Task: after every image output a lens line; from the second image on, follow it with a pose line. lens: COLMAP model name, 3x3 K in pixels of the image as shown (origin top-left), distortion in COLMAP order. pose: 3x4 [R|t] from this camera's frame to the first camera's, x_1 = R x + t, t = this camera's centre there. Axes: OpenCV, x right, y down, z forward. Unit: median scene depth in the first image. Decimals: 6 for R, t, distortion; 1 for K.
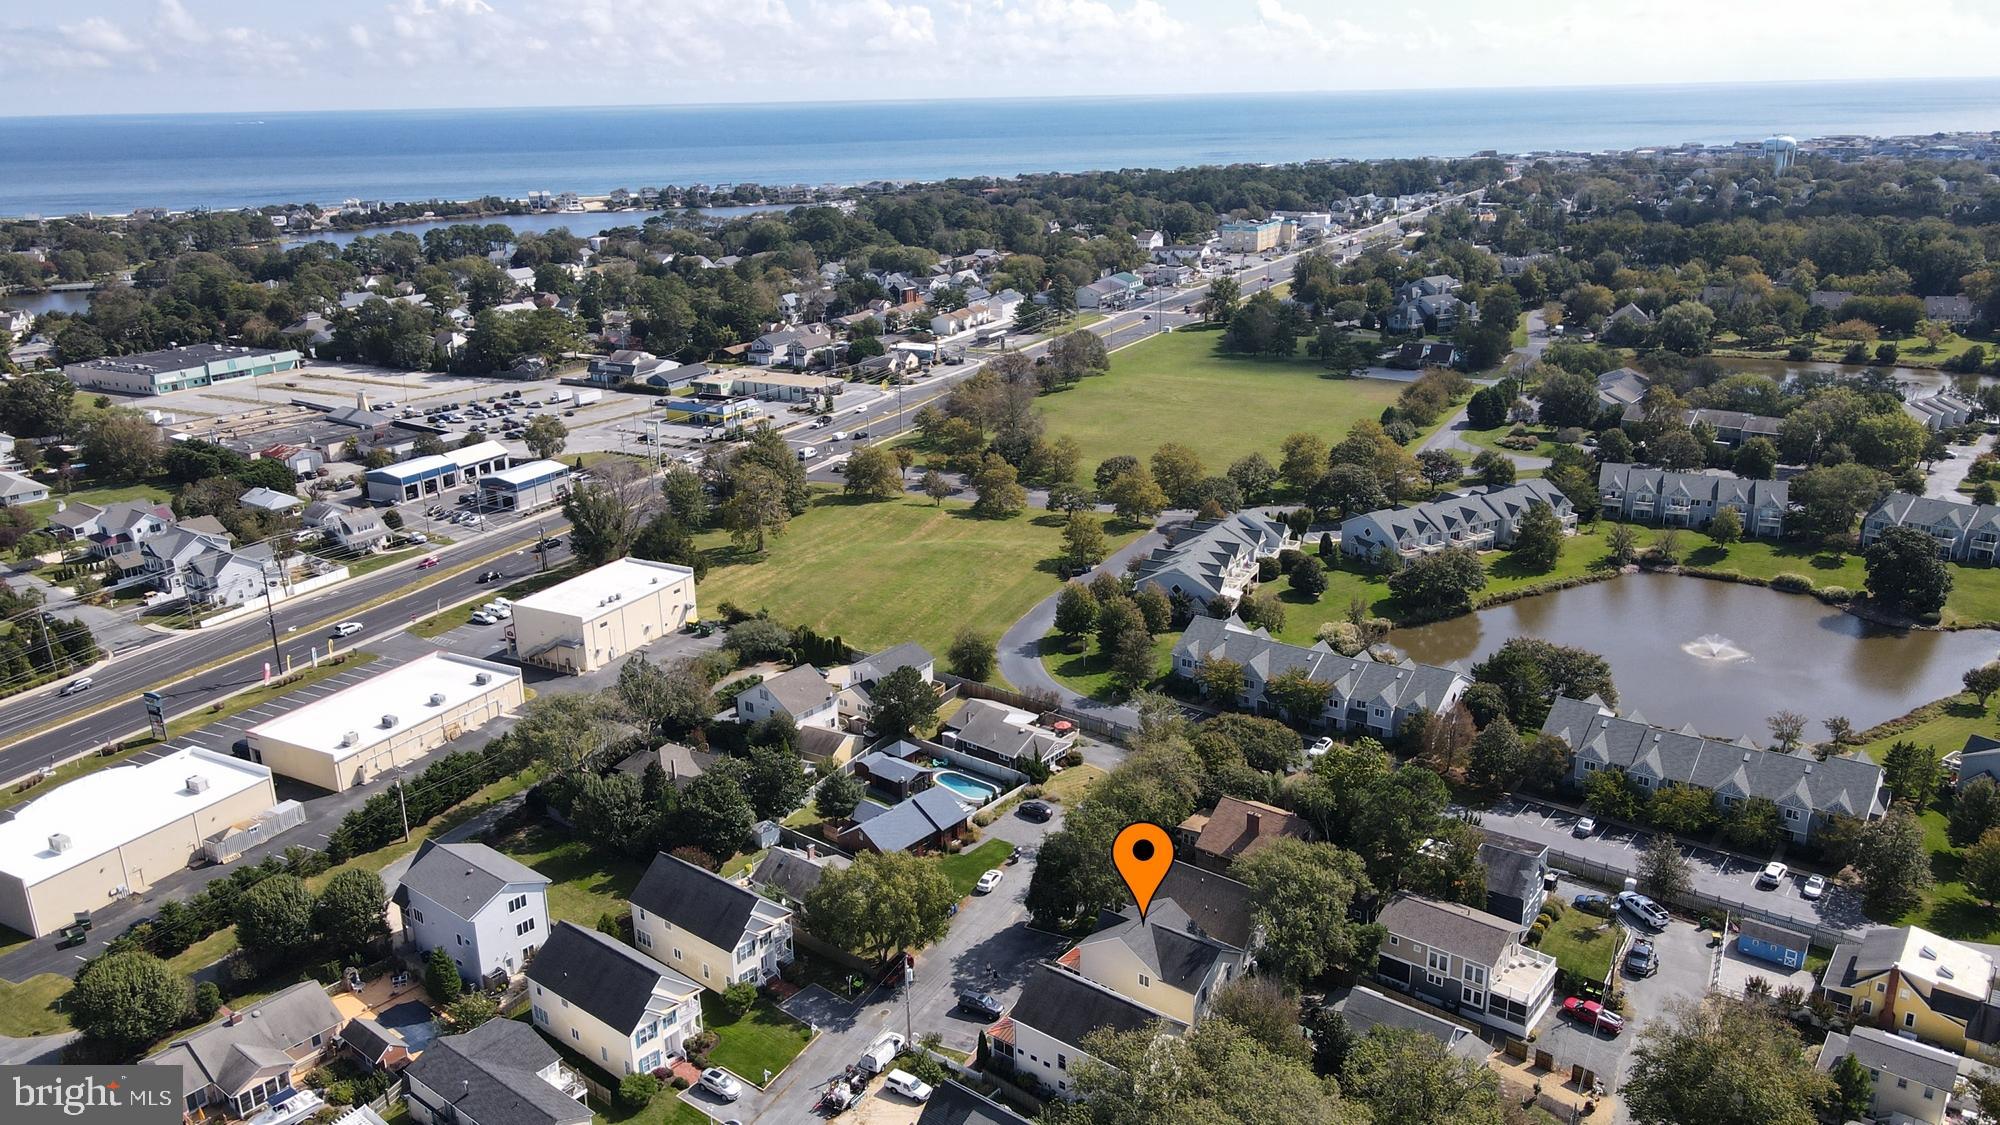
lens RADIAL K [[1485.4, 0, 1000.0], [0, 1485.4, 562.5], [0, 0, 1]] dist [0.003750, 0.034690]
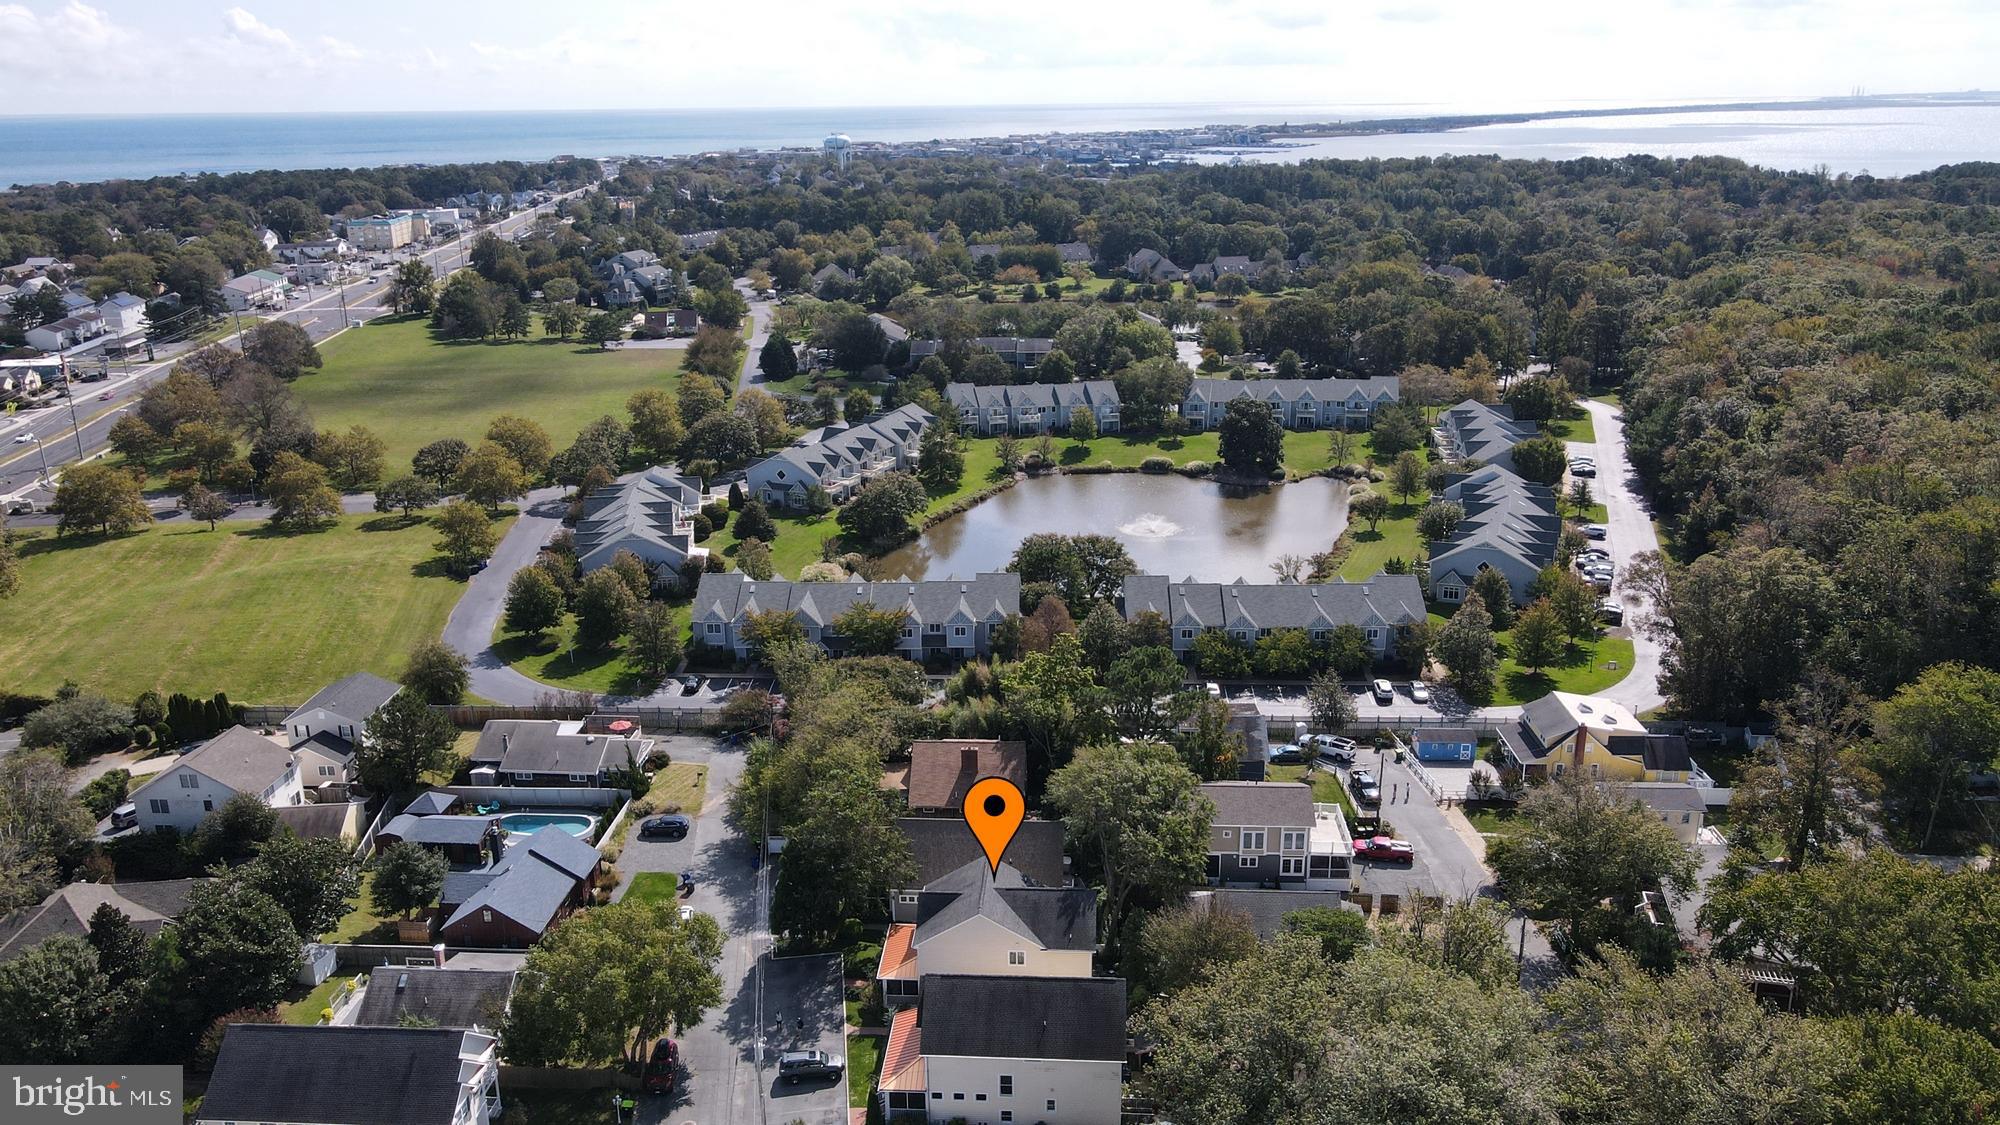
lens RADIAL K [[1485.4, 0, 1000.0], [0, 1485.4, 562.5], [0, 0, 1]] dist [0.003750, 0.034690]
pose [[0.817810, -0.165410, 0.551205, -0.155566], [0.173530, 0.984101, 0.037855, 0.021543], [-0.548703, 0.064693, 0.833511, 0.166494]]
